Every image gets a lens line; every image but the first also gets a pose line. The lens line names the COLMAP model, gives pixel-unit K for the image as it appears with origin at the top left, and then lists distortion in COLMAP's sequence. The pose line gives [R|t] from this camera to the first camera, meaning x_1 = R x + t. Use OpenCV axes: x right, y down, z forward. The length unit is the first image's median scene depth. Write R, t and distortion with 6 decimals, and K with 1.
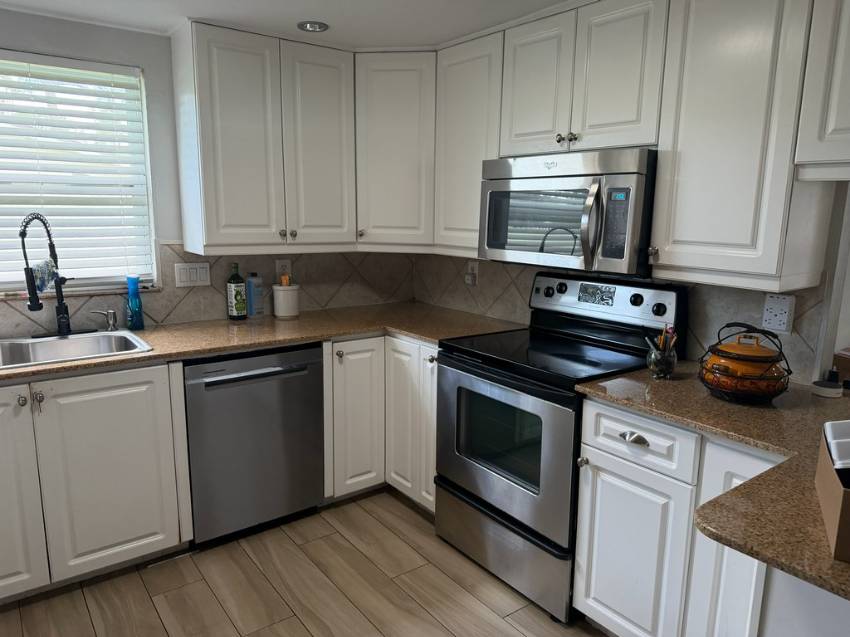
lens RADIAL K [[601.0, 0, 413.9], [0, 601.0, 319.9], [0, 0, 1]] dist [0.111131, -0.148529]
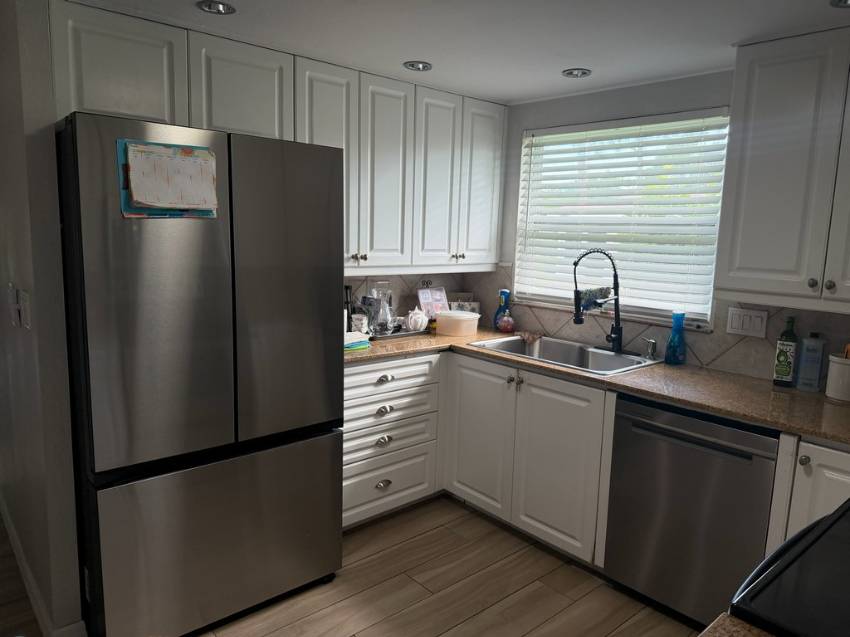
lens RADIAL K [[595.9, 0, 425.0], [0, 595.9, 318.5], [0, 0, 1]] dist [0.101424, -0.158824]
pose [[0.101228, 0.138694, -0.985148, 0.496015], [-0.211424, 0.970615, 0.114923, -0.088603], [0.972138, 0.196651, 0.127577, 0.464726]]
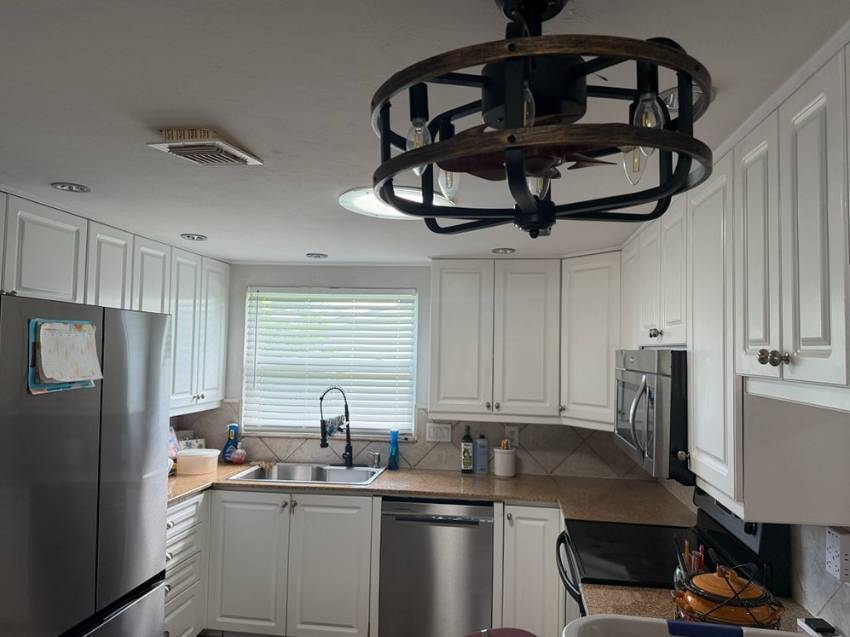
lens RADIAL K [[595.9, 0, 425.0], [0, 595.9, 318.5], [0, 0, 1]] dist [0.101424, -0.158824]
pose [[0.720896, -0.039075, -0.691940, 0.558405], [-0.135549, 0.971177, -0.196066, -0.060746], [0.679658, 0.235135, 0.694821, 0.030135]]
